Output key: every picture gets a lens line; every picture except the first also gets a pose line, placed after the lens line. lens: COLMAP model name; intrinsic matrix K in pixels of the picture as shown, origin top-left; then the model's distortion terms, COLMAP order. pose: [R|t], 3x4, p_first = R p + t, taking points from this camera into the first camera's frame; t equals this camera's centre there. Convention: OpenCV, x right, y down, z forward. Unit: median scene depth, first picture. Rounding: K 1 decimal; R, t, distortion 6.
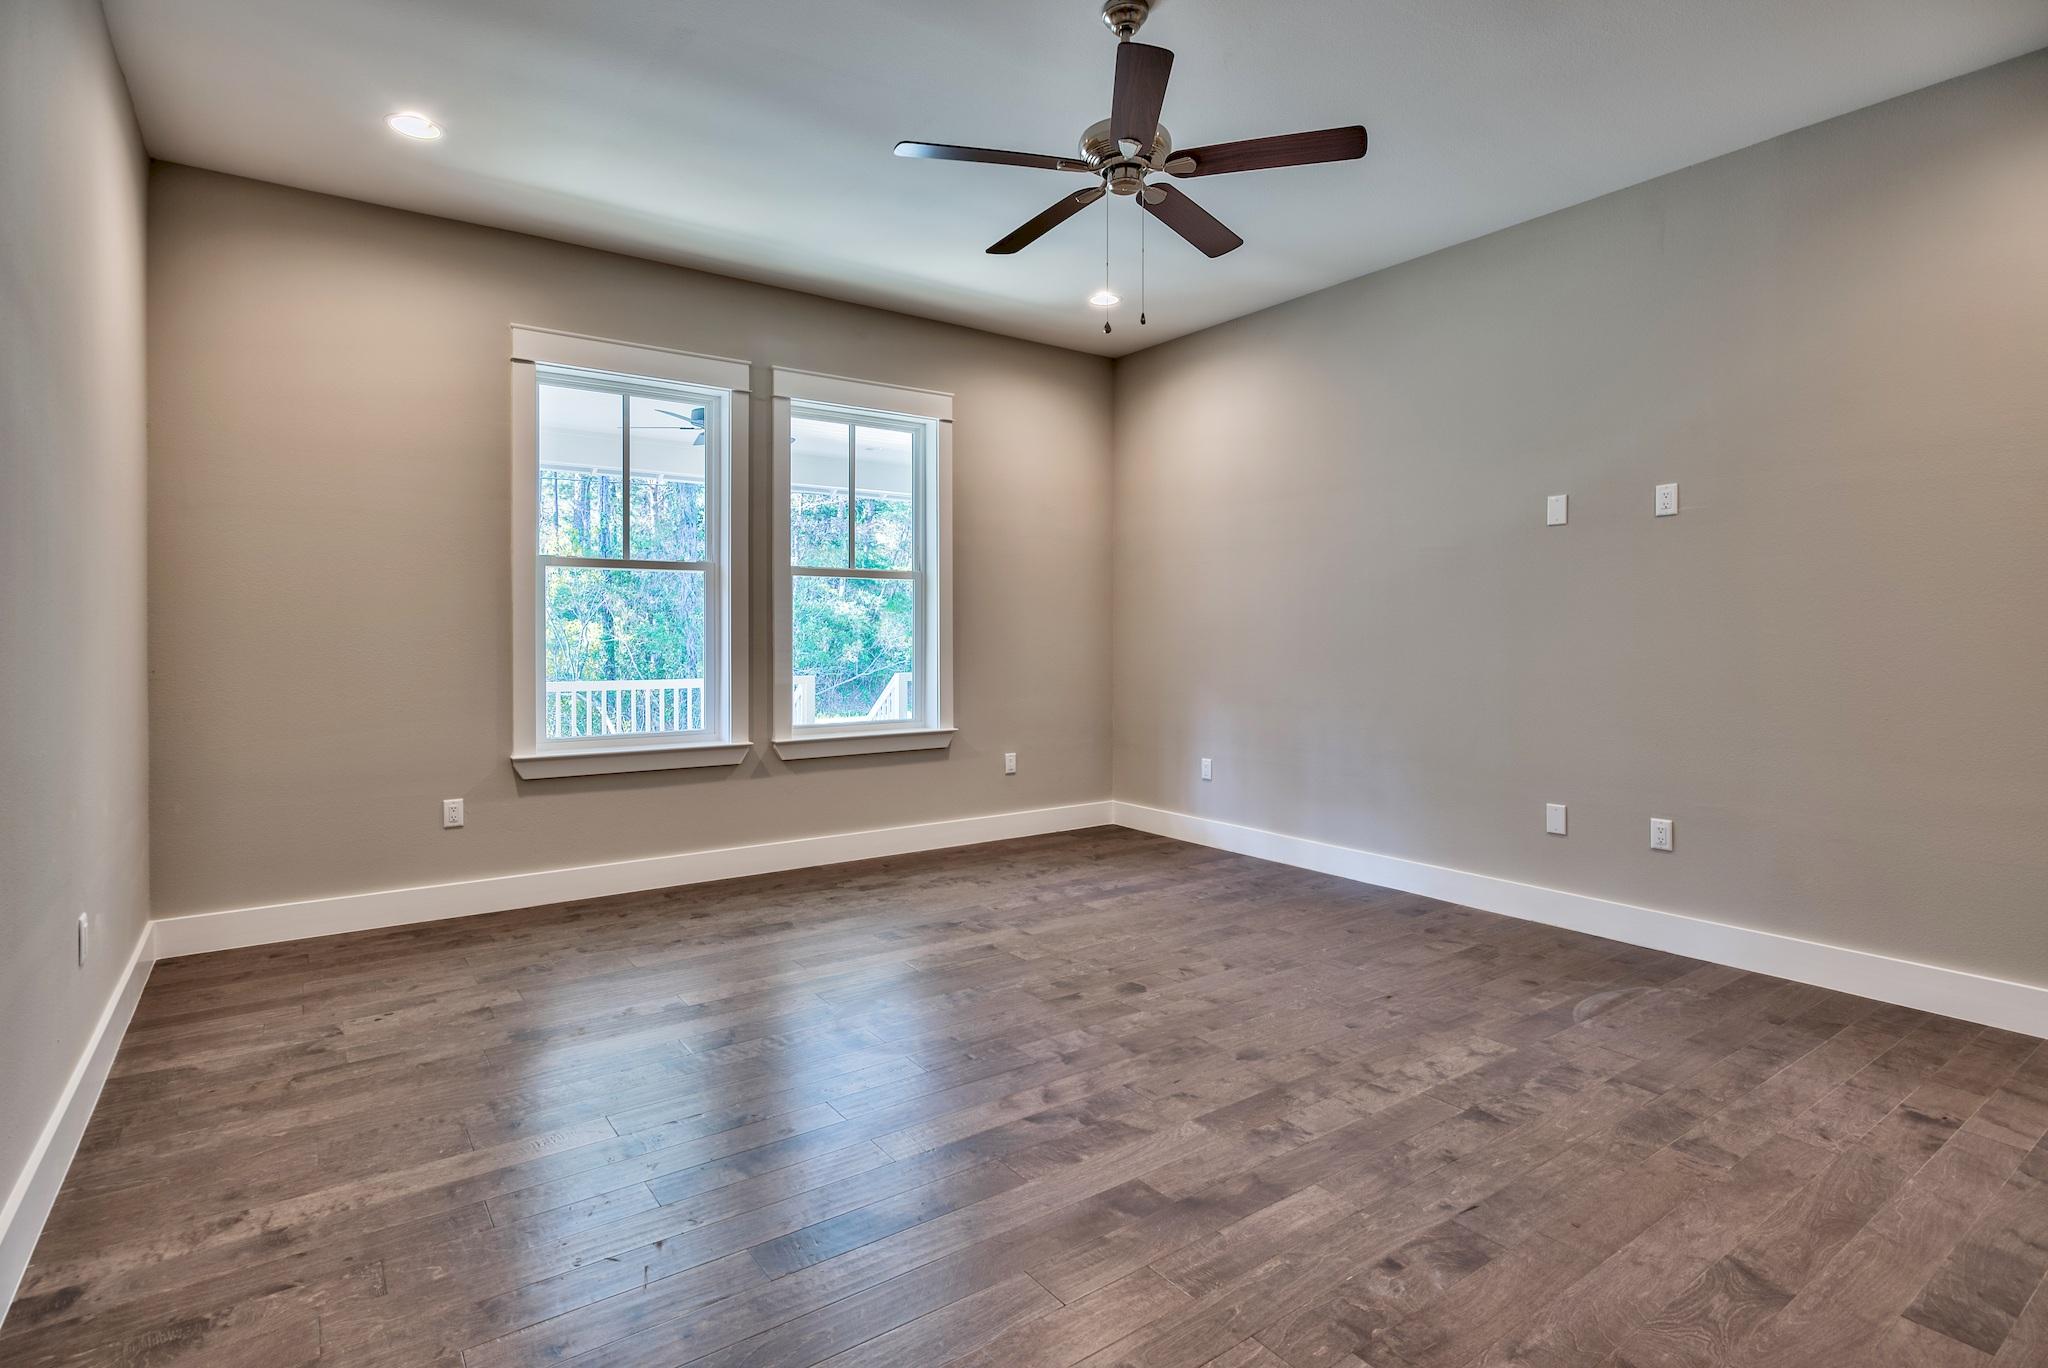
lens RADIAL K [[1043.3, 0, 1028.9], [0, 1043.3, 643.4], [0, 0, 1]] dist [-0.001016, -0.000363]
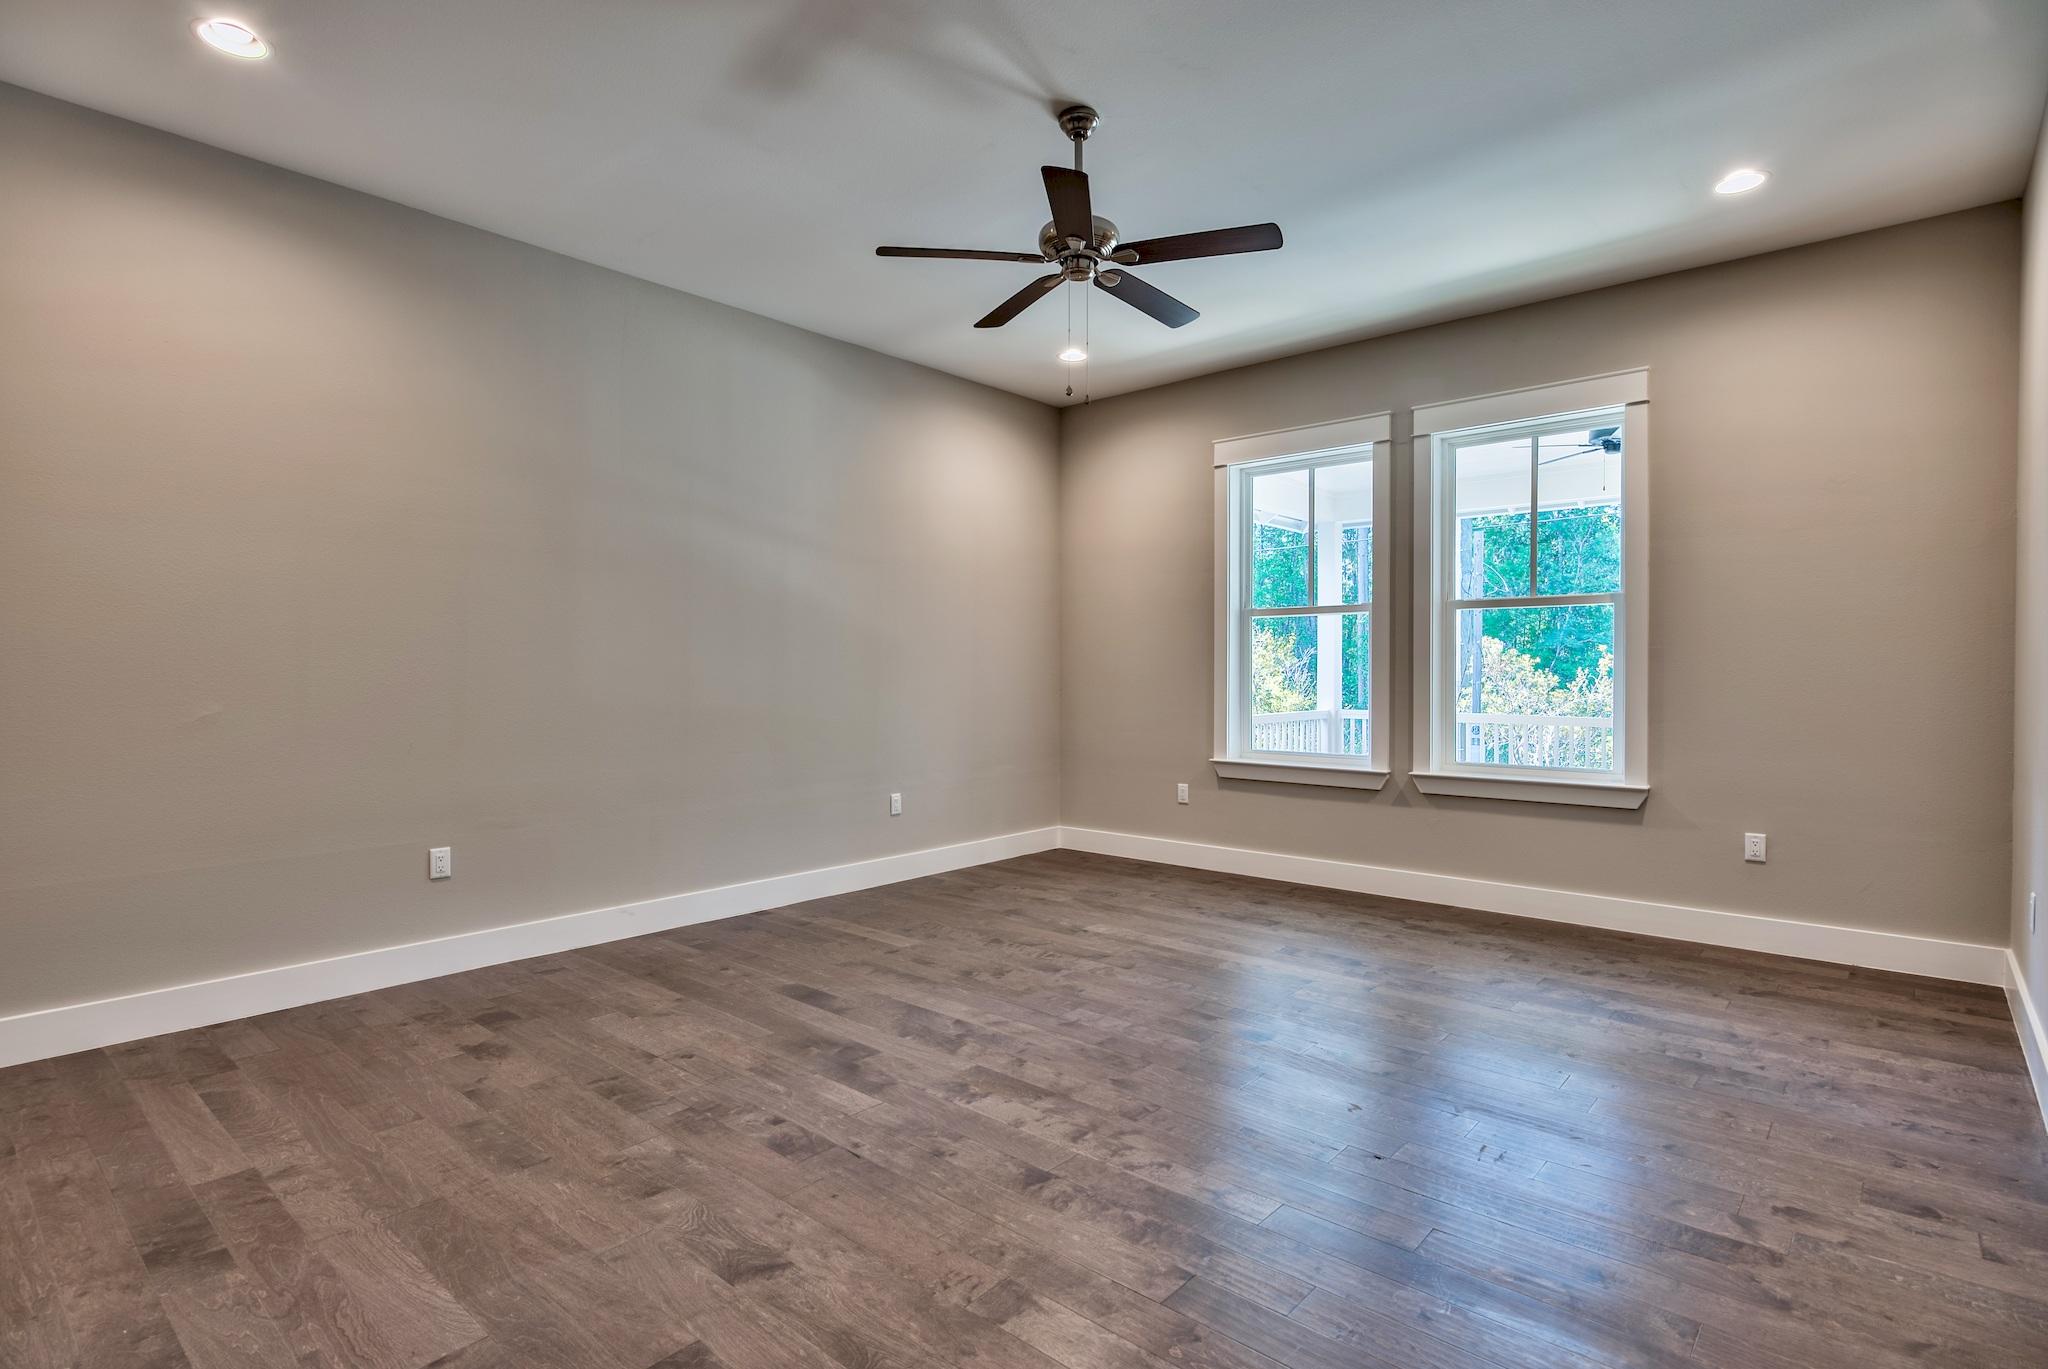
lens RADIAL K [[1084.2, 0, 1016.3], [0, 1084.2, 685.6], [0, 0, 1]] dist [-0.002821, -0.000985]
pose [[0.175461, 0.012189, -0.984411, 1.237937], [-0.007604, 0.999910, 0.011026, -0.001669], [0.984457, 0.005551, 0.175538, 0.720104]]
